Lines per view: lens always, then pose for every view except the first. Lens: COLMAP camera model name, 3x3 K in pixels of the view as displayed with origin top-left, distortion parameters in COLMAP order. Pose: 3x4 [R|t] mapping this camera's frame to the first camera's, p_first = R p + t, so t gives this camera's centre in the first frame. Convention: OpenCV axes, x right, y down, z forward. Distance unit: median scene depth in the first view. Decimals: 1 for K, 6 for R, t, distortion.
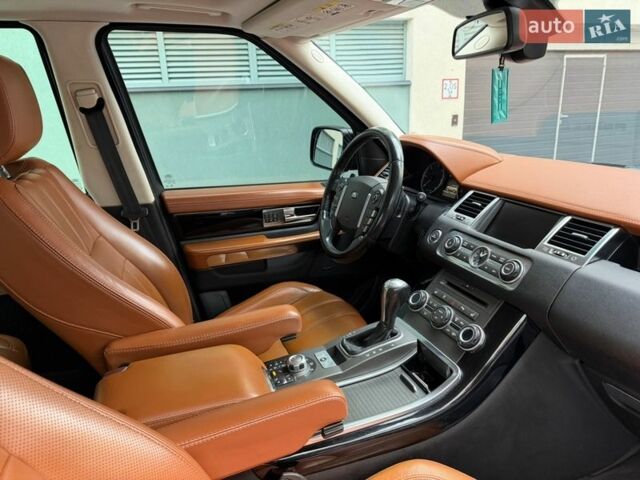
lens RADIAL K [[451.6, 0, 320.0], [0, 451.6, 240.0], [0, 0, 1]] dist [0.038519, -0.083733]
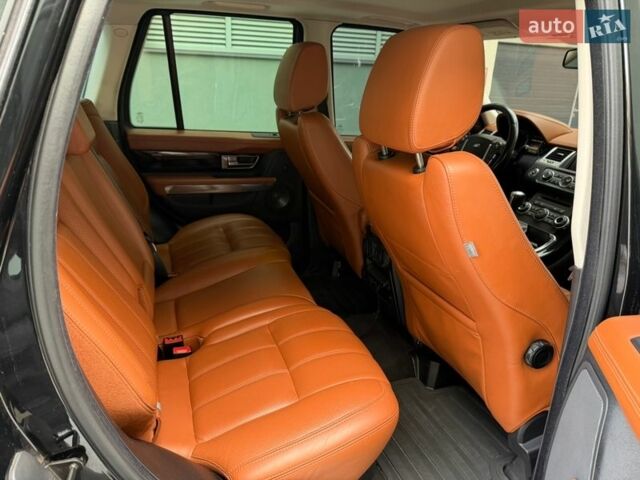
lens RADIAL K [[451.6, 0, 320.0], [0, 451.6, 240.0], [0, 0, 1]] dist [0.038519, -0.083733]
pose [[0.996719, 0.078363, 0.020252, -0.581435], [-0.079309, 0.995539, 0.051117, 0.232511], [-0.016156, -0.052555, 0.998487, -0.712890]]
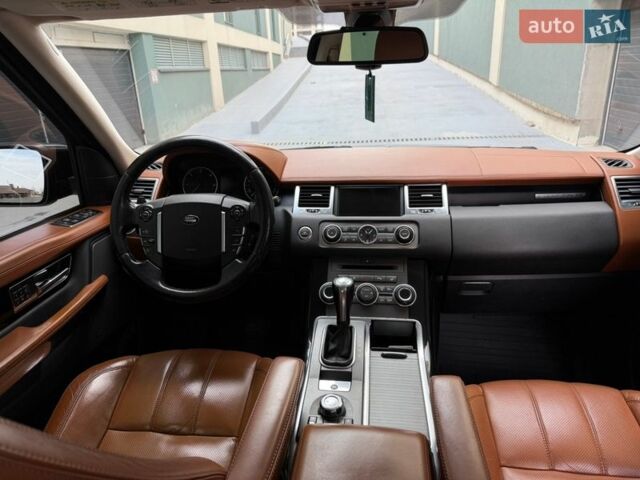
lens RADIAL K [[451.6, 0, 320.0], [0, 451.6, 240.0], [0, 0, 1]] dist [0.038519, -0.083733]
pose [[0.441152, -0.296188, 0.847146, -0.669769], [0.276447, 0.942915, 0.185712, -0.191846], [-0.853793, 0.152264, 0.497849, 0.479032]]
